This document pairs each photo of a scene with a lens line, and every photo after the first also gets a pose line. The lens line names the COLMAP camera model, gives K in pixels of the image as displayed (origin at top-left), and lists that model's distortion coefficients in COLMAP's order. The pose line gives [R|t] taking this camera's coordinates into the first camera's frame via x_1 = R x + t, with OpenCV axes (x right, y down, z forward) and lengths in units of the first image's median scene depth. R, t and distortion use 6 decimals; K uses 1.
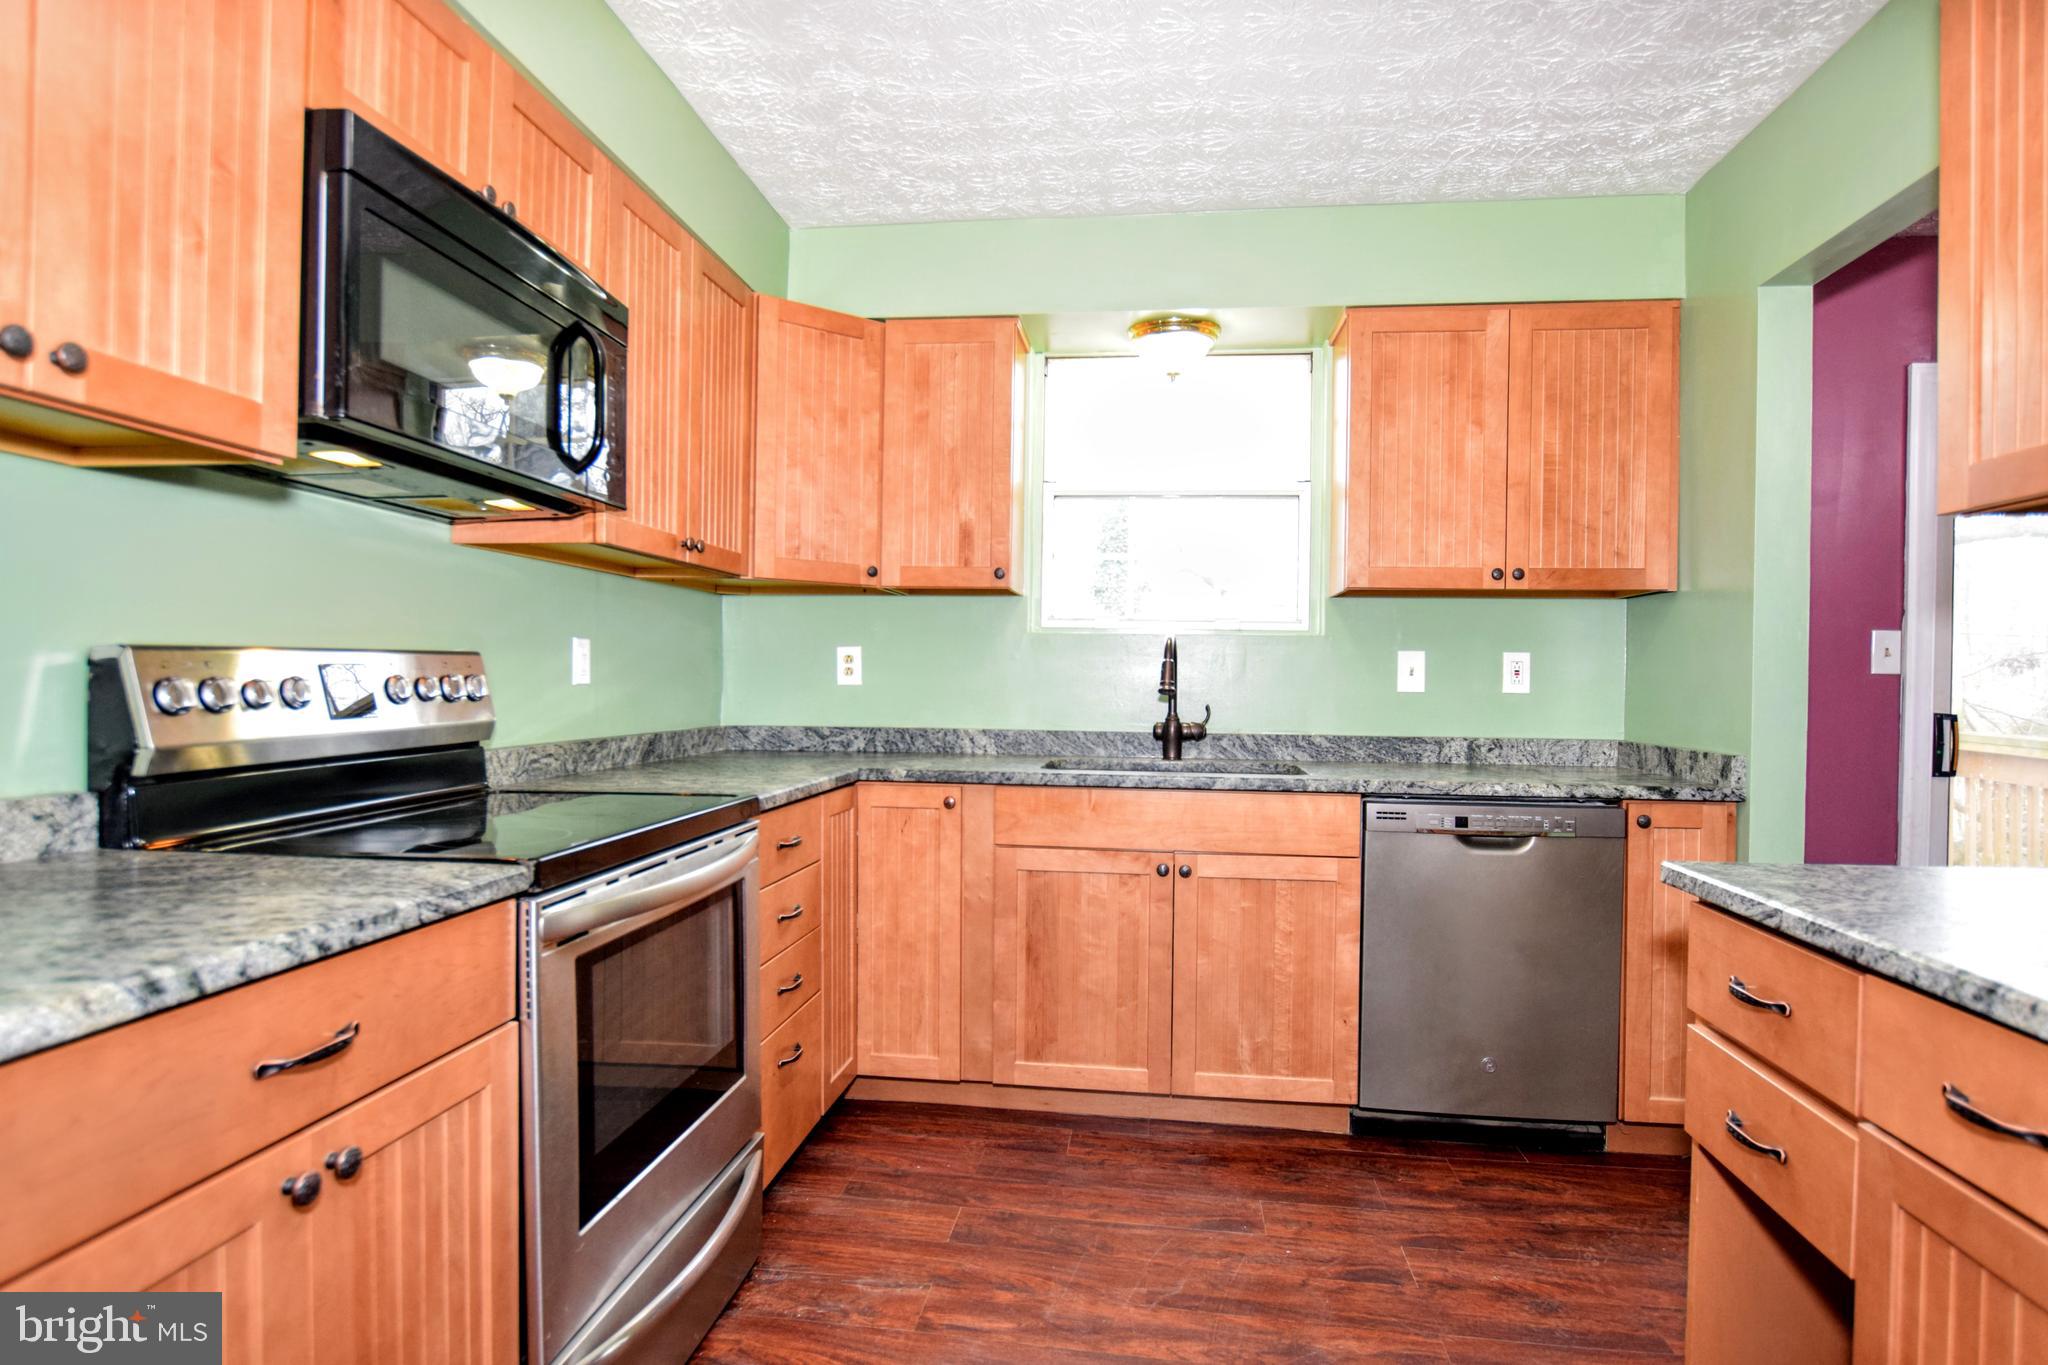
lens RADIAL K [[1076.1, 0, 1015.6], [0, 1076.1, 683.1], [0, 0, 1]] dist [-0.017880, -0.001267]
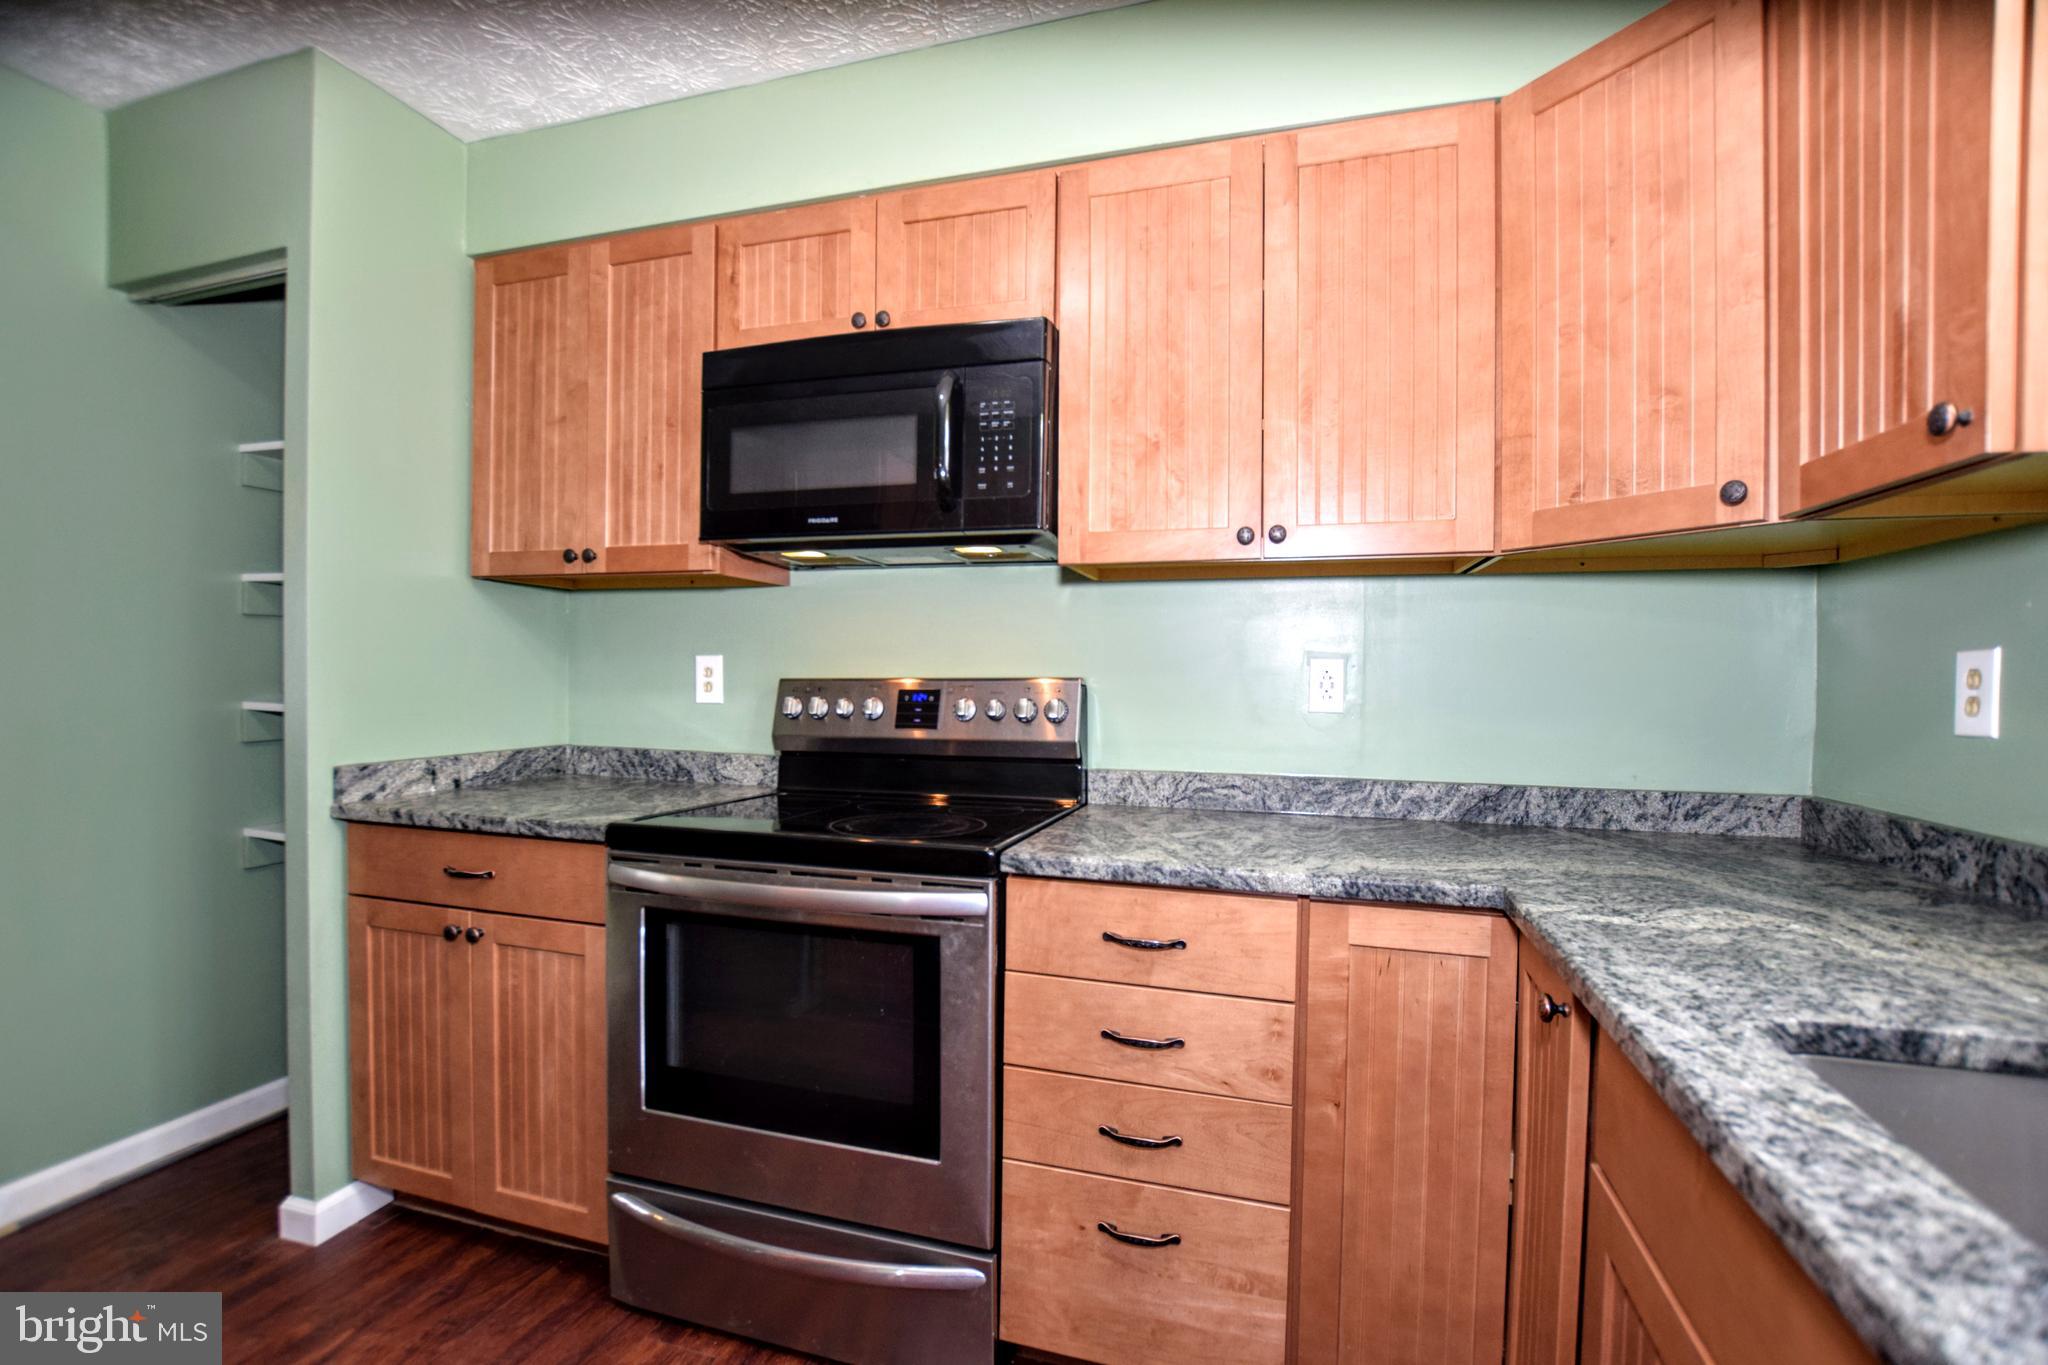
lens RADIAL K [[912.1, 0, 1023.9], [0, 912.1, 694.2], [0, 0, 1]] dist [-0.026831, 0.001267]
pose [[-0.166479, -0.000971, -0.986044, 0.491841], [-0.019719, 0.999803, 0.002345, -0.011662], [0.985848, 0.019834, -0.166466, 1.364836]]
